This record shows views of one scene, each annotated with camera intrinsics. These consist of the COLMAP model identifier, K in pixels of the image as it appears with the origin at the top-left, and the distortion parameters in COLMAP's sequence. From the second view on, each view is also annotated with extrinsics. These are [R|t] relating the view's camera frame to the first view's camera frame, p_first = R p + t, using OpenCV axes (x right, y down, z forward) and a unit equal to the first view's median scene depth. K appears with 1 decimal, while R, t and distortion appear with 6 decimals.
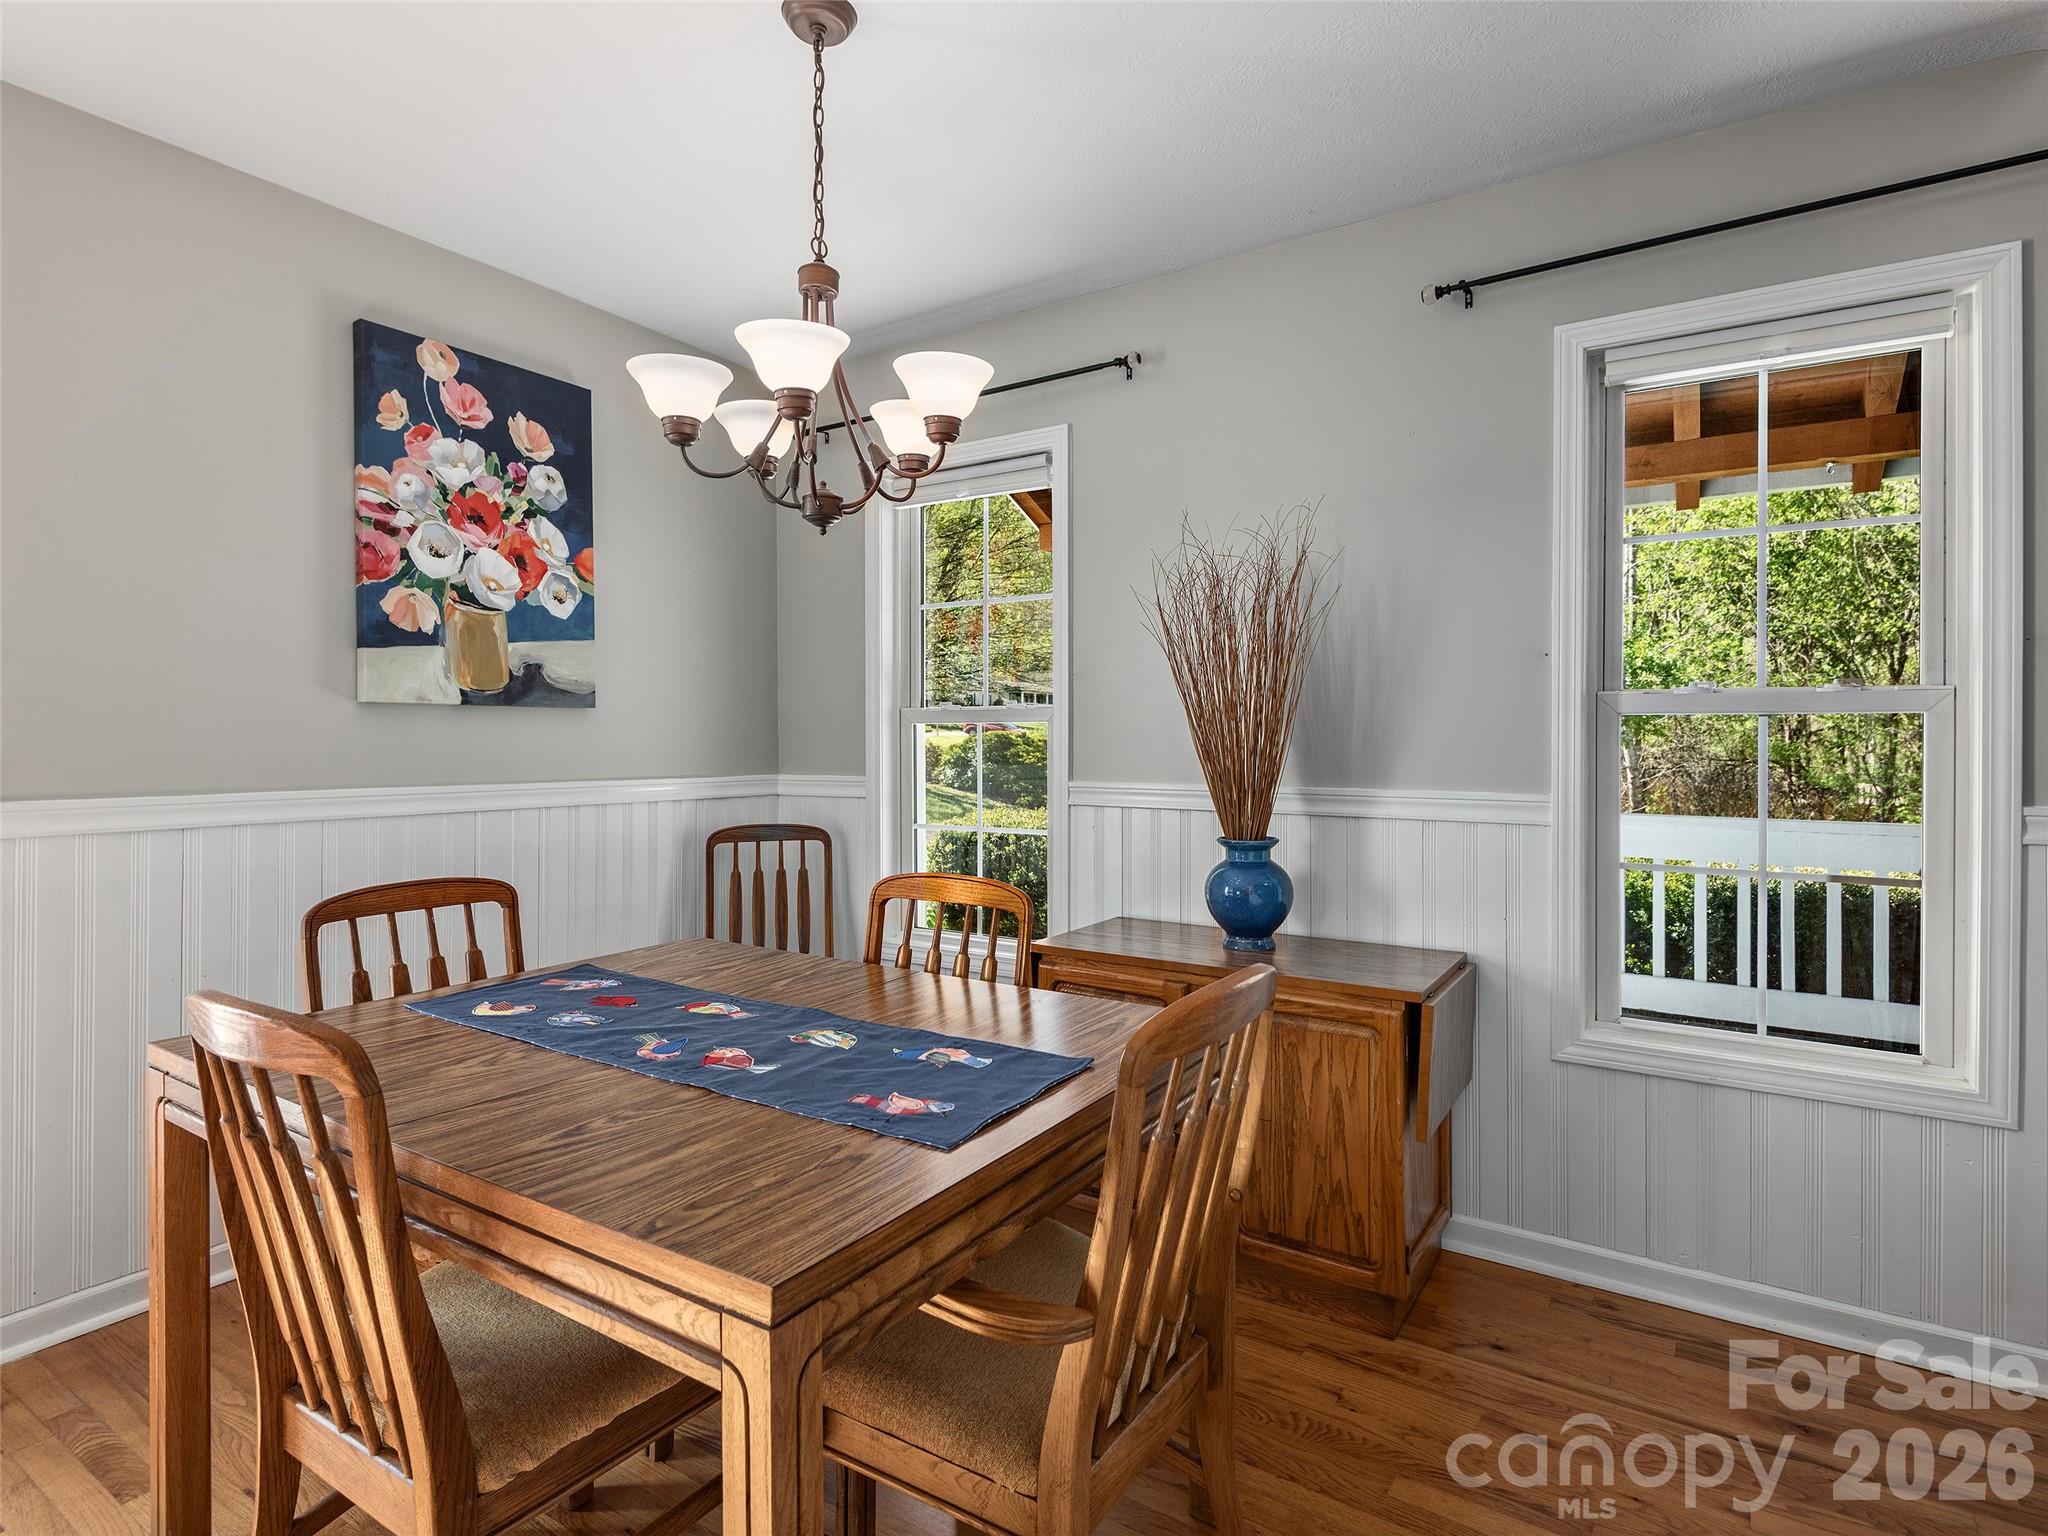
lens RADIAL K [[1060.7, 0, 1029.6], [0, 1060.7, 734.3], [0, 0, 1]] dist [0.048209, -0.031735]
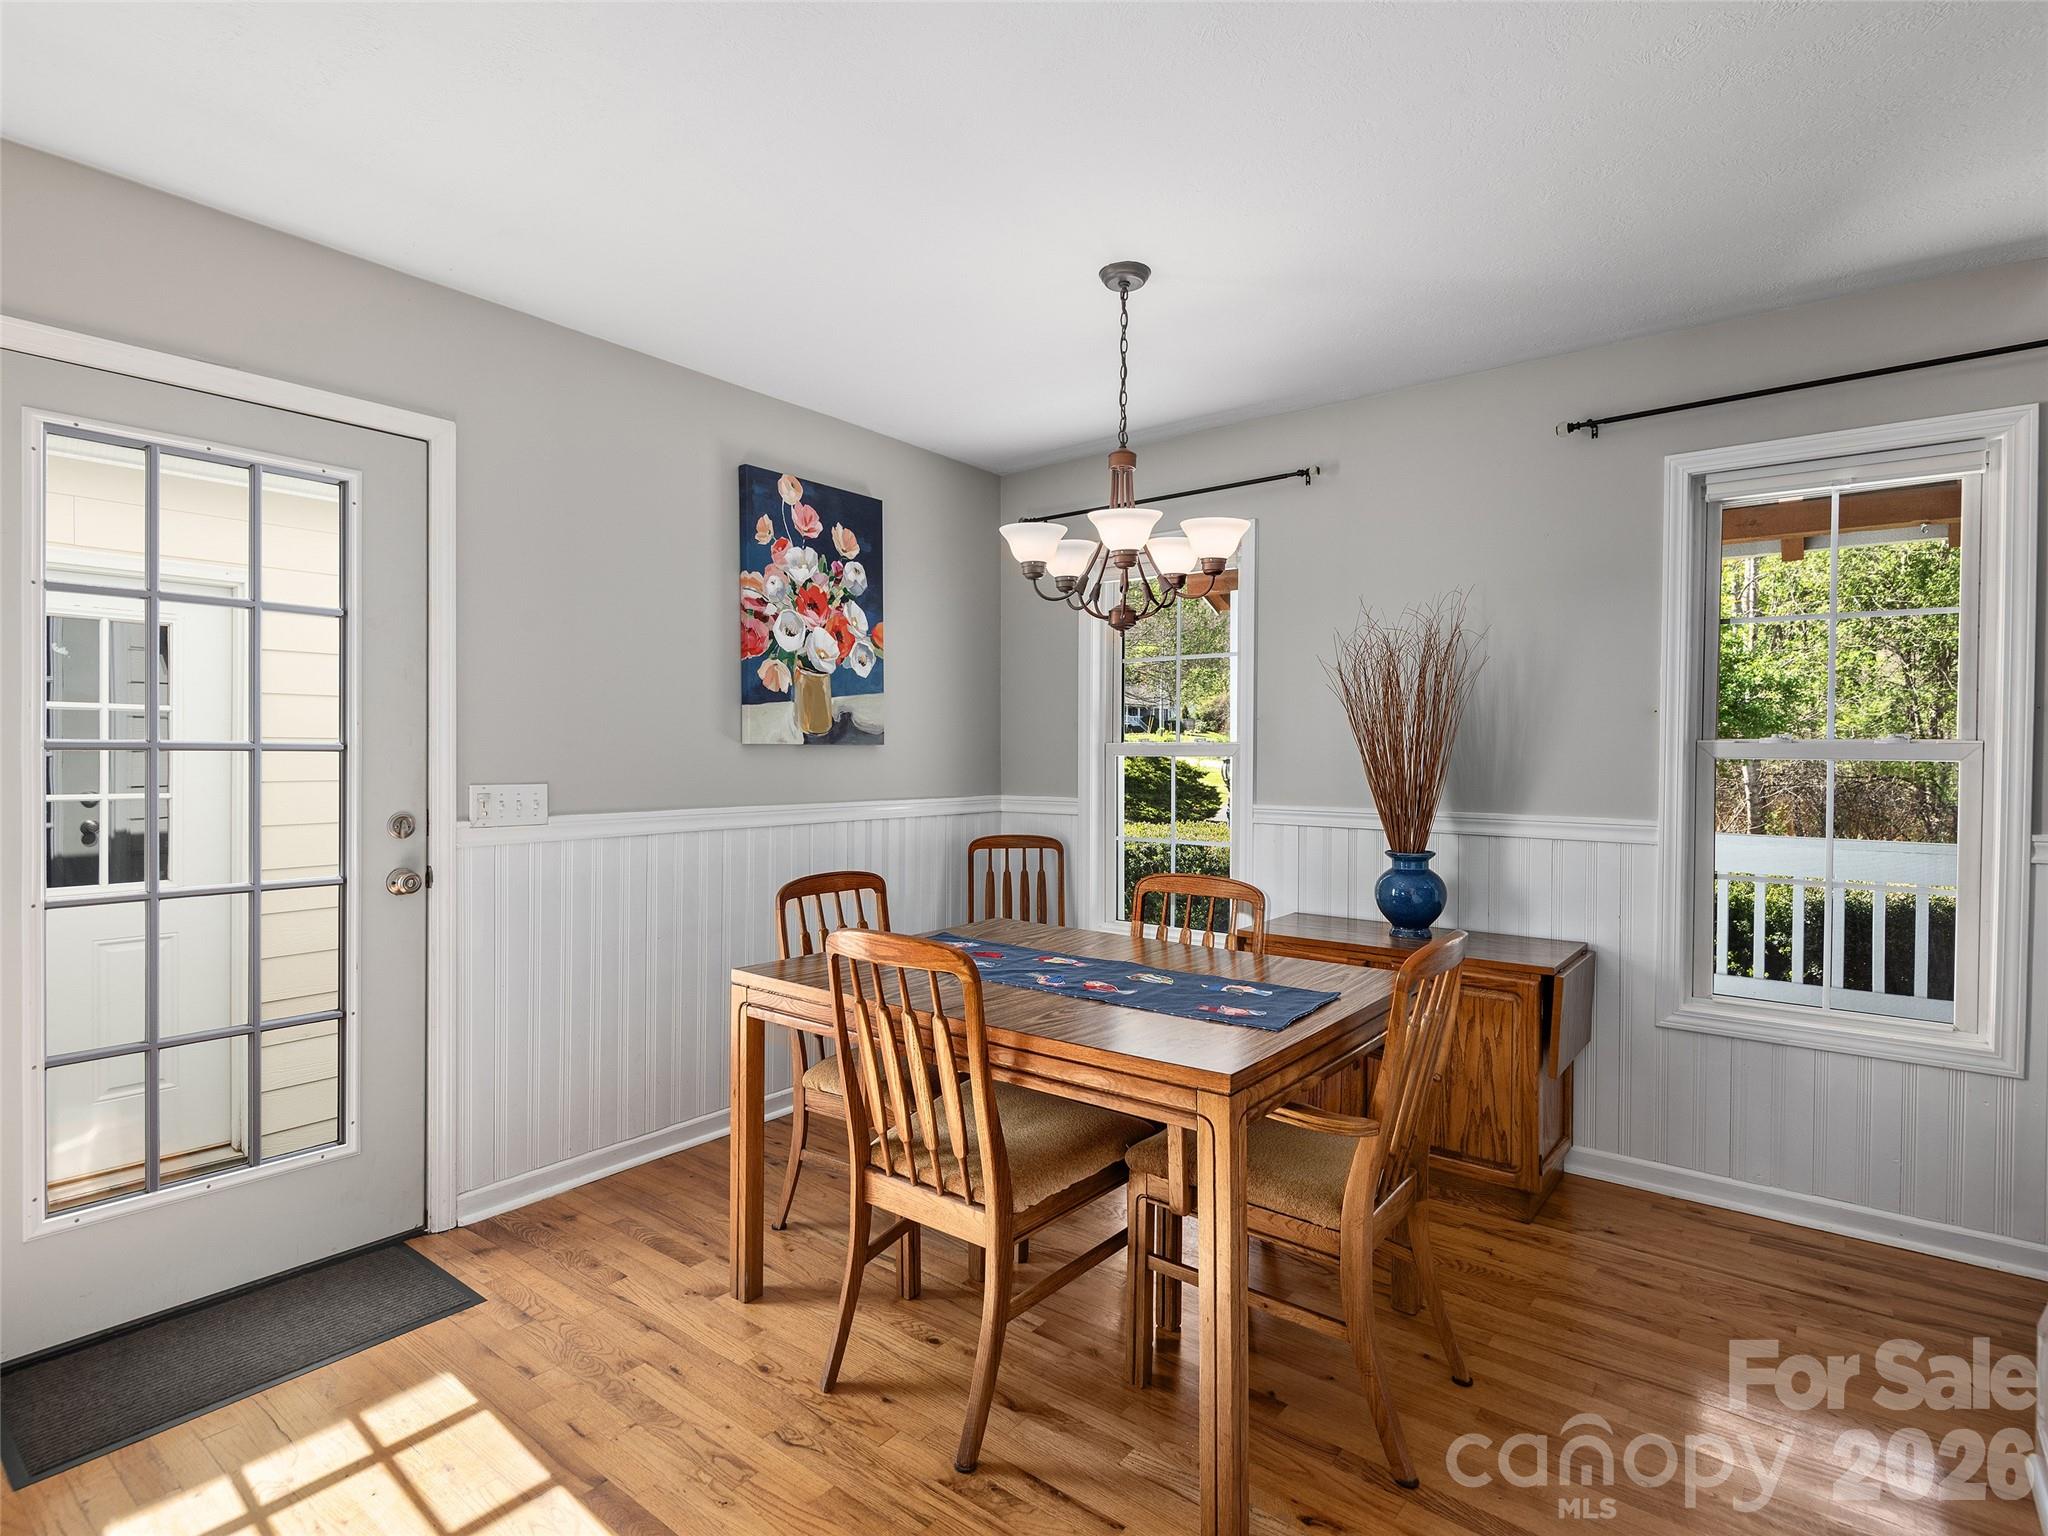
lens RADIAL K [[1042.3, 0, 1030.6], [0, 1042.3, 762.4], [0, 0, 1]] dist [0.052257, -0.034584]
pose [[0.996199, 0.004711, -0.086983, -0.139195], [-0.003386, 0.999876, 0.015385, -0.027839], [0.087045, -0.015032, 0.996091, -0.298367]]
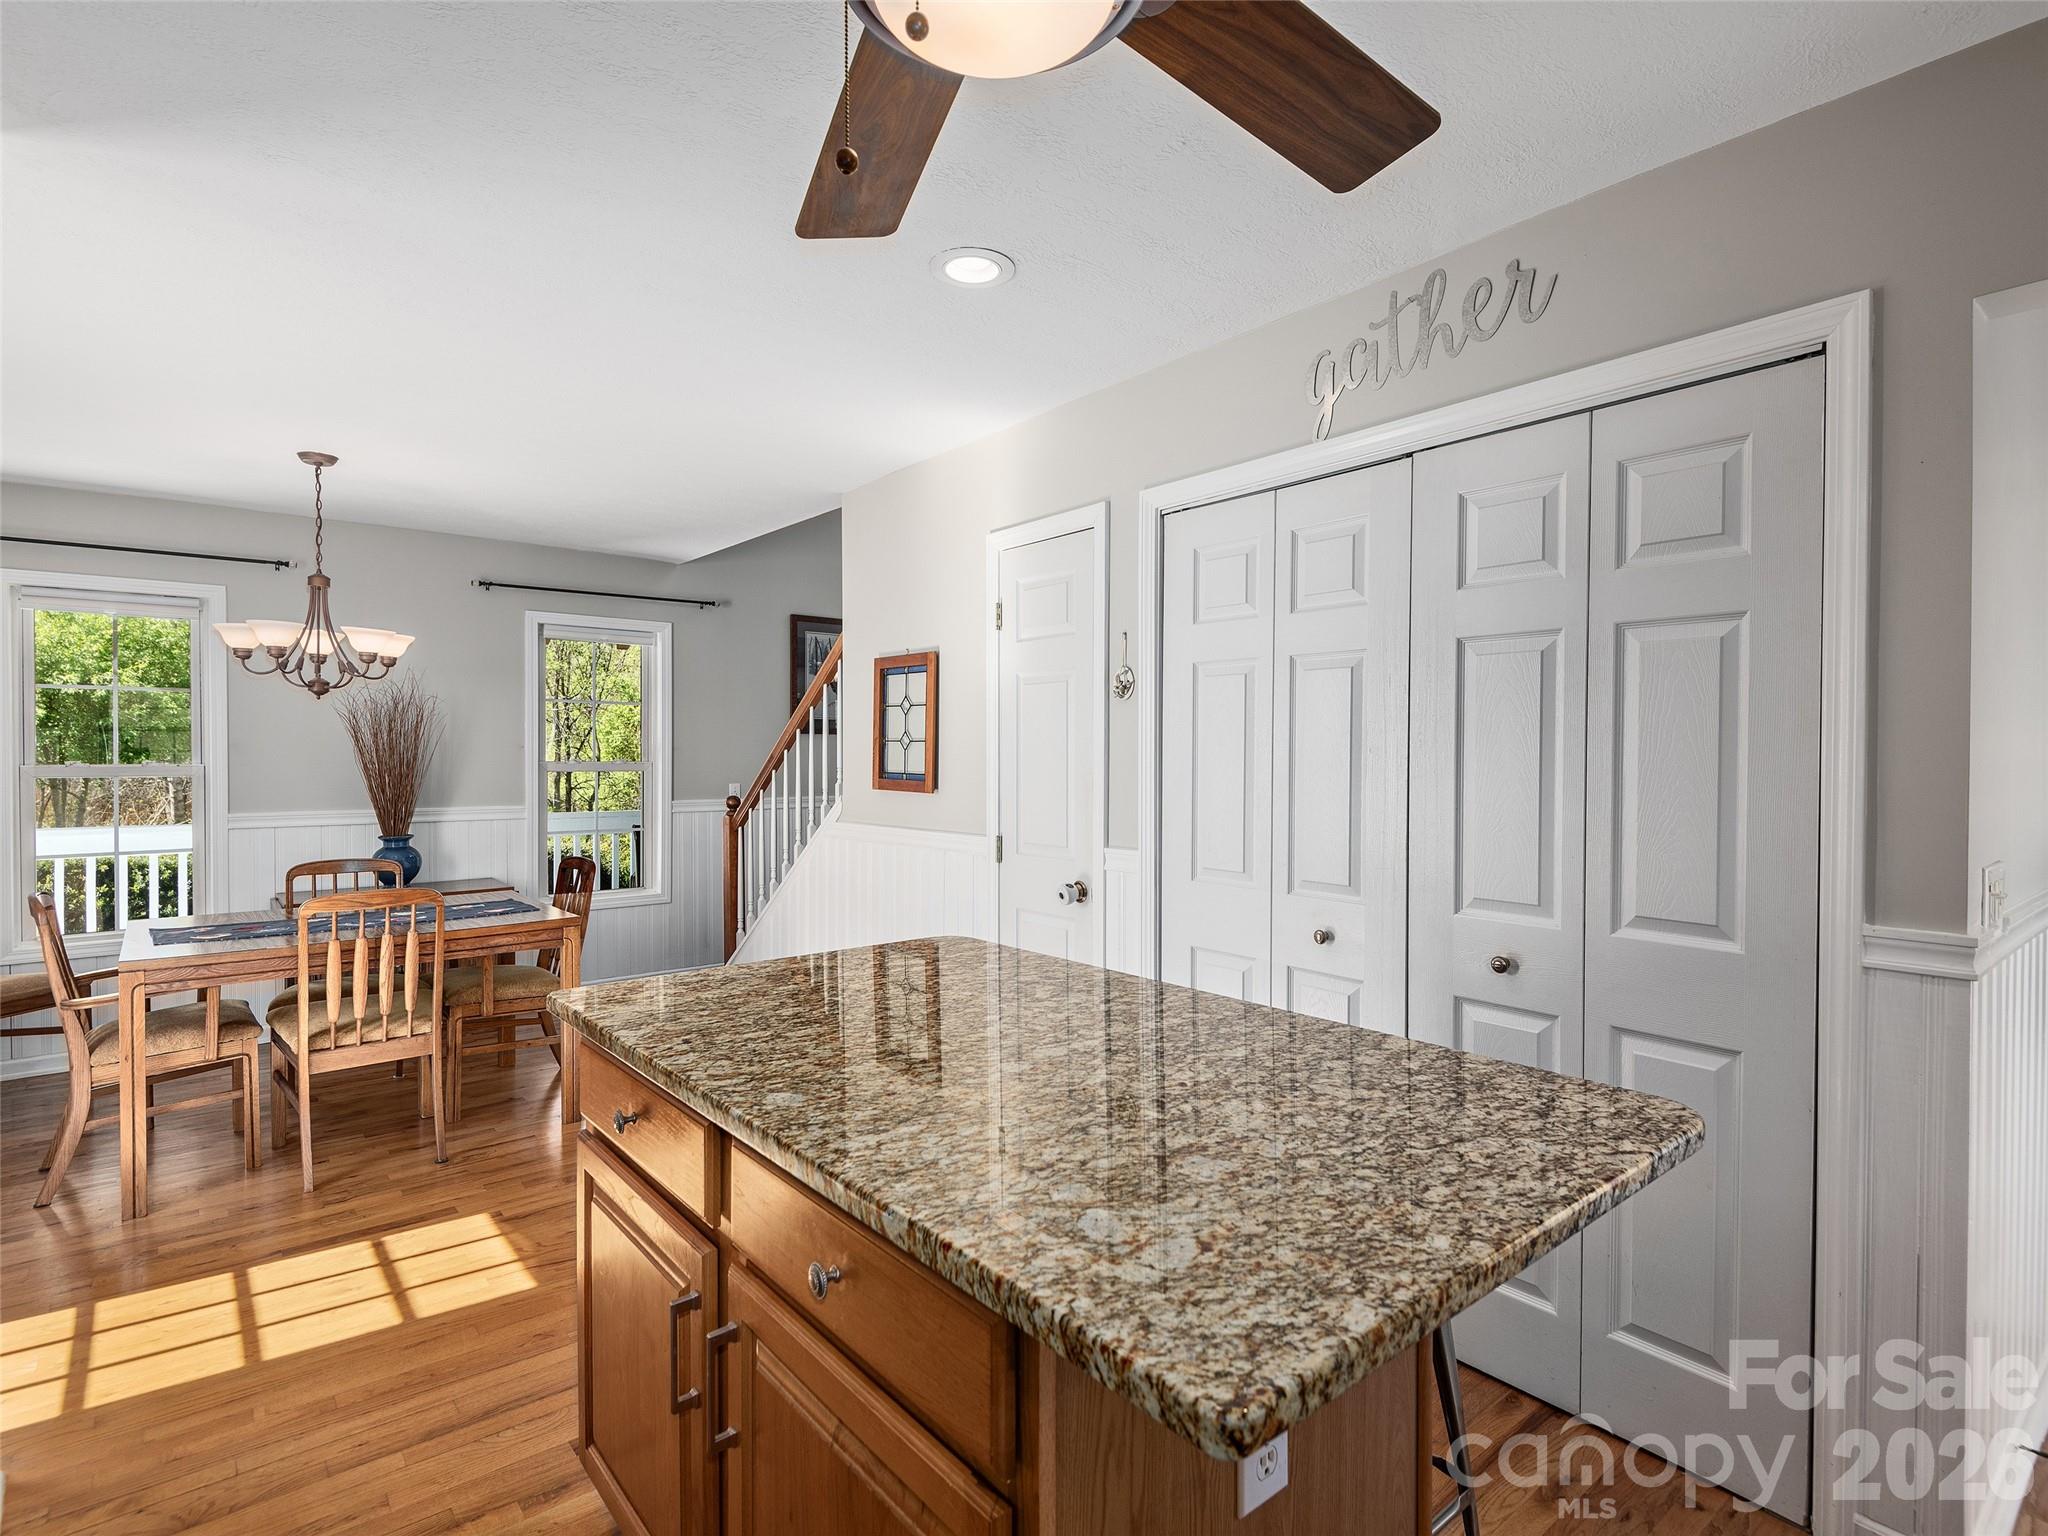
lens RADIAL K [[1039.3, 0, 1034.0], [0, 1039.3, 765.9], [0, 0, 1]] dist [0.046582, -0.031922]
pose [[0.296954, -0.012731, 0.954807, -1.278894], [-0.006014, 0.999866, 0.015203, -0.068955], [-0.954873, -0.010256, 0.296838, -0.703984]]
